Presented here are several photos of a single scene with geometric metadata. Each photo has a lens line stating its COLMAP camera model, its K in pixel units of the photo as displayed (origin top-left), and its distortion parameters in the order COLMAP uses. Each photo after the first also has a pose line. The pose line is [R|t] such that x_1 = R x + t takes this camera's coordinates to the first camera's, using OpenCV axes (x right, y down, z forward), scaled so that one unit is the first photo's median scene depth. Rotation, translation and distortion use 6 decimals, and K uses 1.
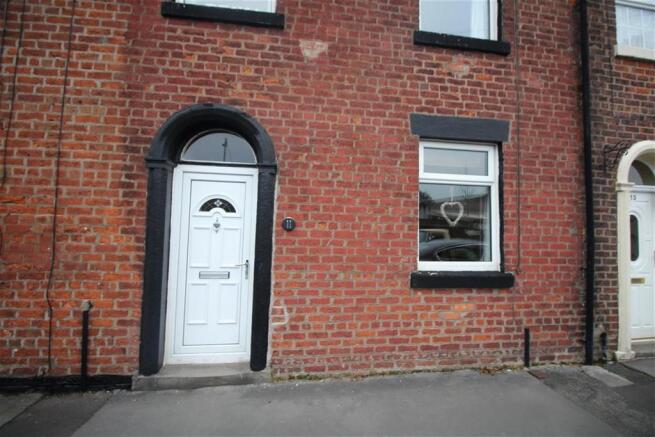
lens RADIAL K [[303.2, 0, 327.5], [0, 303.2, 218.5], [0, 0, 1]] dist [-0.002327, -0.011512]
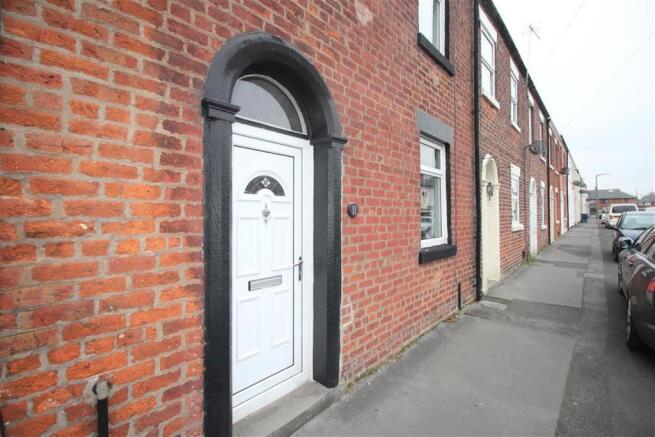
lens RADIAL K [[303.2, 0, 327.5], [0, 303.2, 218.5], [0, 0, 1]] dist [-0.002327, -0.011512]
pose [[0.765153, -0.034236, 0.642938, -0.776831], [0.005289, 0.998886, 0.046896, 0.001644], [-0.643827, -0.032482, 0.764482, 0.391309]]
